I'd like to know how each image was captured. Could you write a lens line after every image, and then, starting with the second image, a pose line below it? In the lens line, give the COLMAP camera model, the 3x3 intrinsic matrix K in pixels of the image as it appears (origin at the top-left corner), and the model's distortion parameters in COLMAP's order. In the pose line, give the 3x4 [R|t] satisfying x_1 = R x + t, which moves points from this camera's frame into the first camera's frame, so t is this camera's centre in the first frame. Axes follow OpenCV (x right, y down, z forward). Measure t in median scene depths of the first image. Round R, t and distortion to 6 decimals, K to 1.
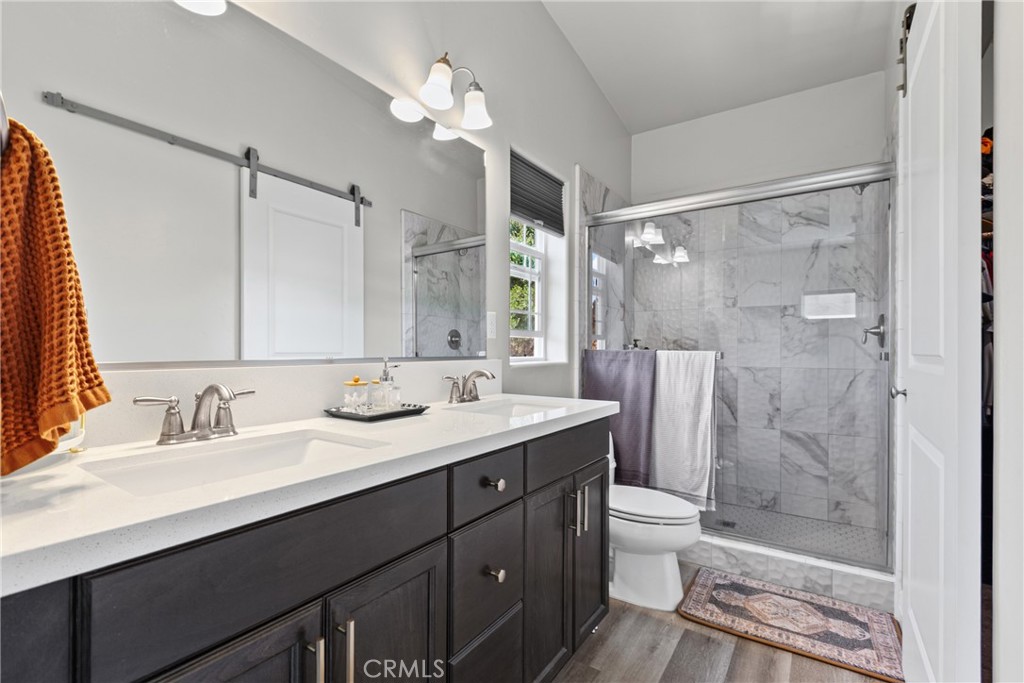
lens RADIAL K [[467.0, 0, 512.0], [0, 467.0, 341.5], [0, 0, 1]] dist [0.000346, 0.000192]
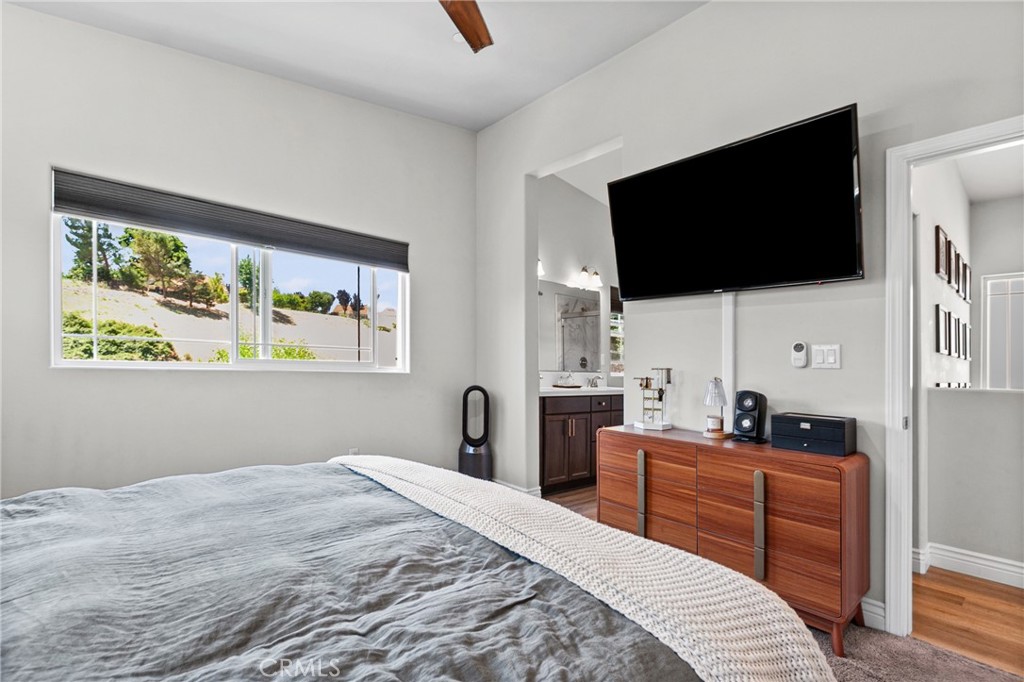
lens RADIAL K [[467.0, 0, 512.0], [0, 467.0, 341.0], [0, 0, 1]] dist [0.000346, 0.000192]
pose [[0.969051, -0.001234, -0.246859, 0.093985], [-0.008631, 0.999207, -0.038879, -0.025682], [0.246711, 0.039806, 0.968271, -1.410012]]
